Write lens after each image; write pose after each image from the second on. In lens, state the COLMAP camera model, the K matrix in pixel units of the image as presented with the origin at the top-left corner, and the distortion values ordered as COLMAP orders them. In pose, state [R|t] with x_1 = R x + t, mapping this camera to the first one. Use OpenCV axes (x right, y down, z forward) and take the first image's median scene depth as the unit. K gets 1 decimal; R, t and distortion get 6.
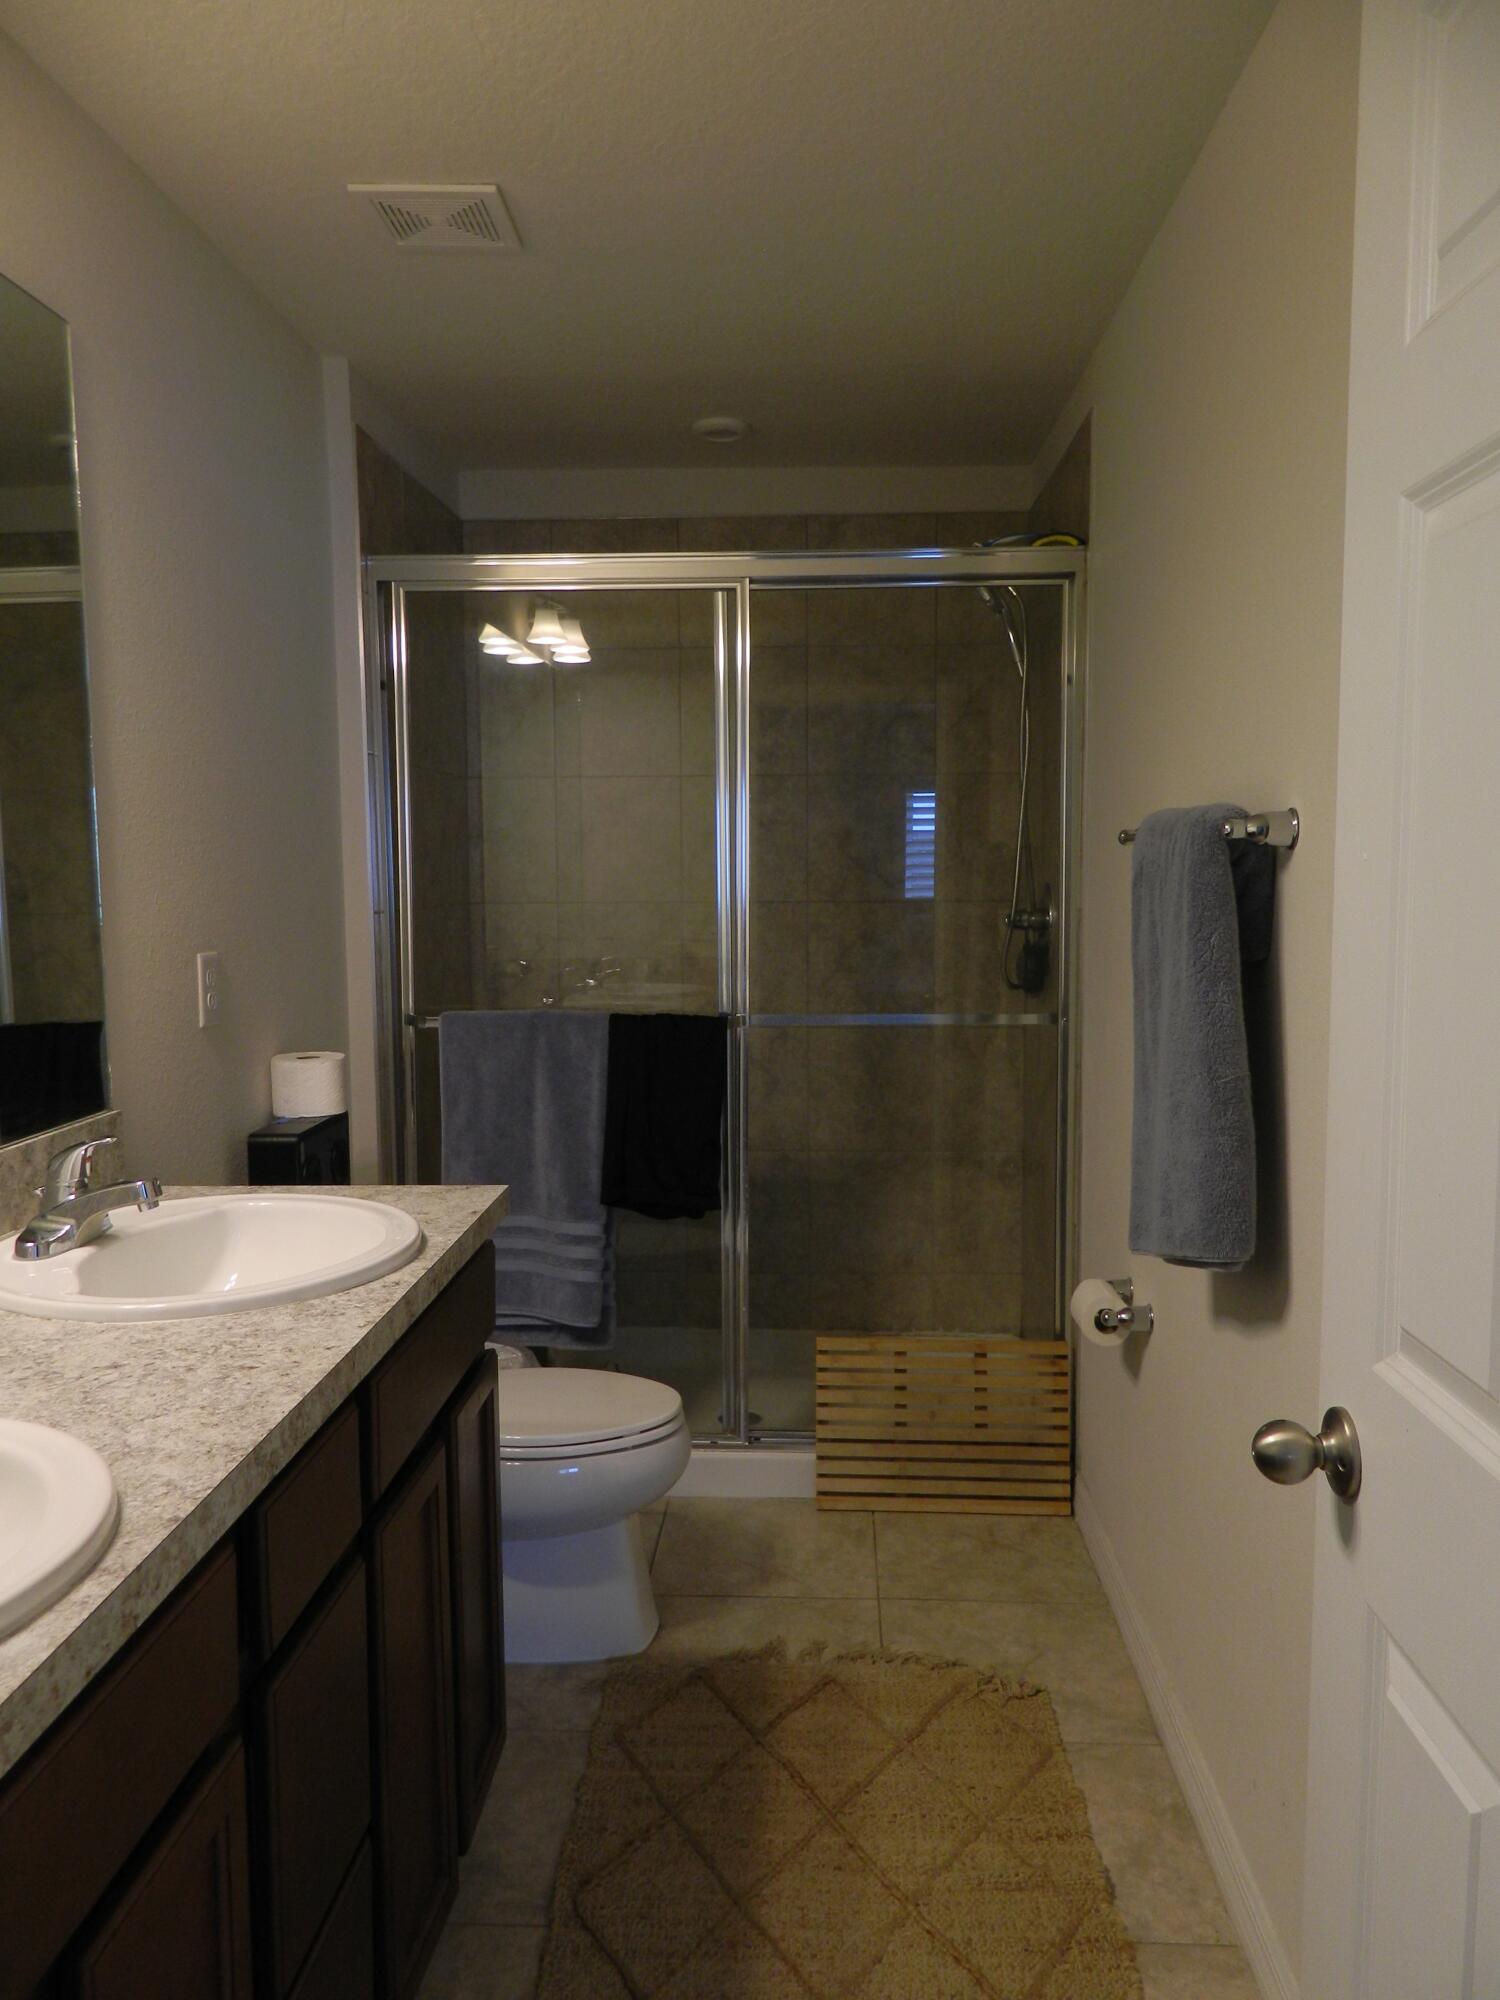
lens RADIAL K [[1506.2, 0, 748.1], [0, 1506.2, 992.3], [0, 0, 1]] dist [0.041147, -0.025614]
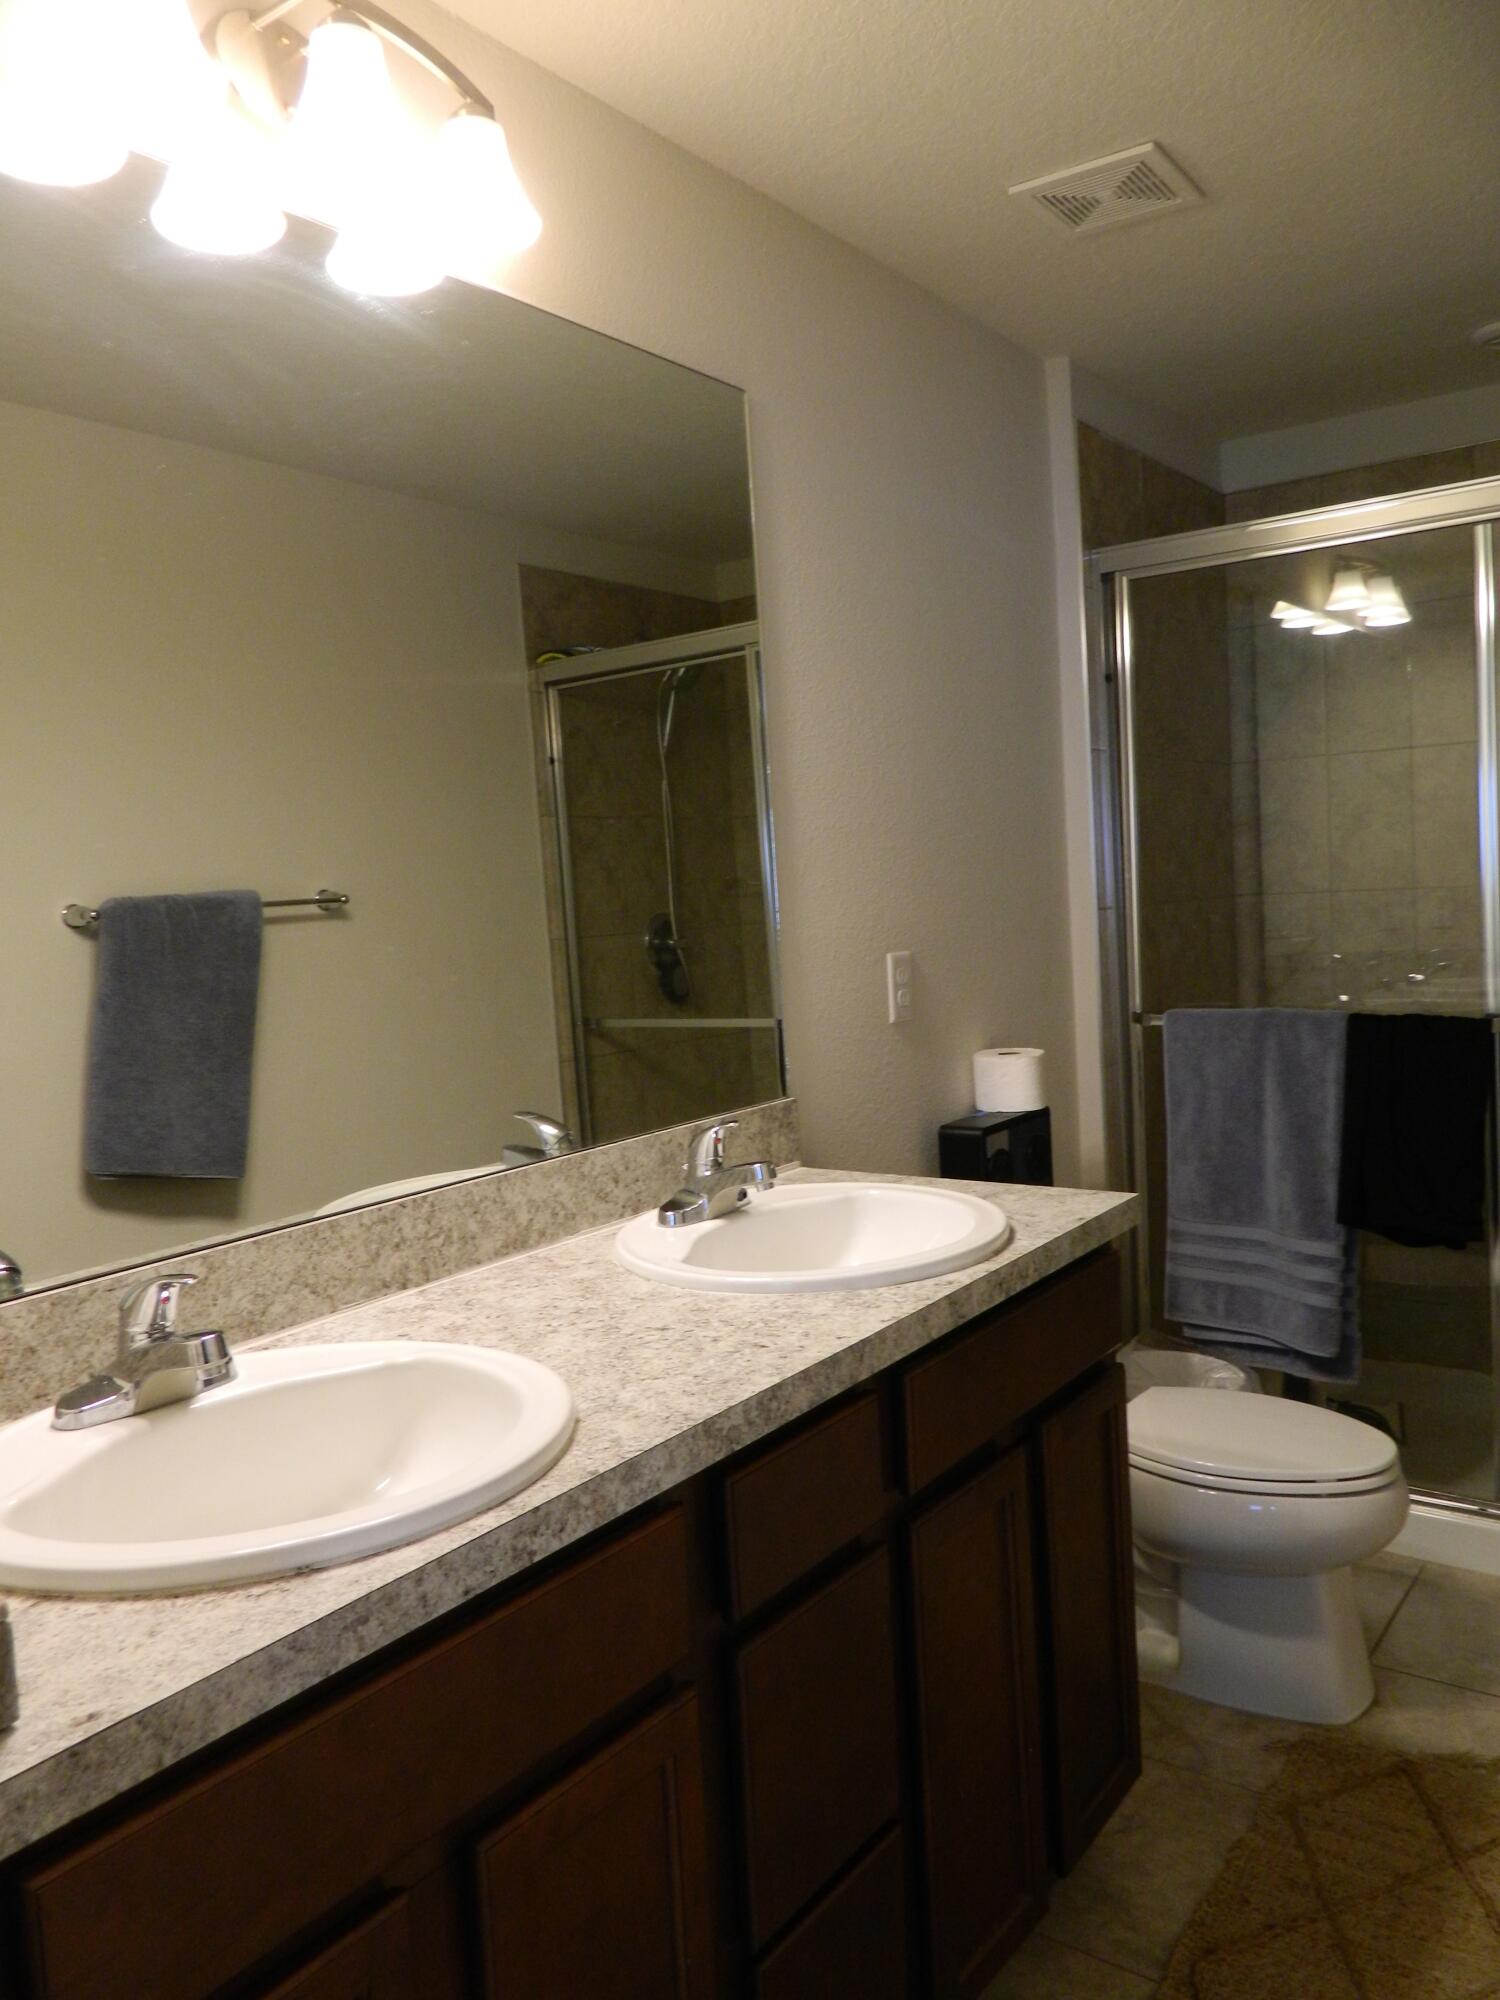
lens RADIAL K [[1506.2, 0, 754.6], [0, 1506.2, 993.7], [0, 0, 1]] dist [0.041147, -0.025614]
pose [[0.843867, 0.003050, -0.536544, 0.123497], [-0.000366, 0.999987, 0.005108, -0.002755], [0.536552, -0.004114, 0.843857, 0.054455]]
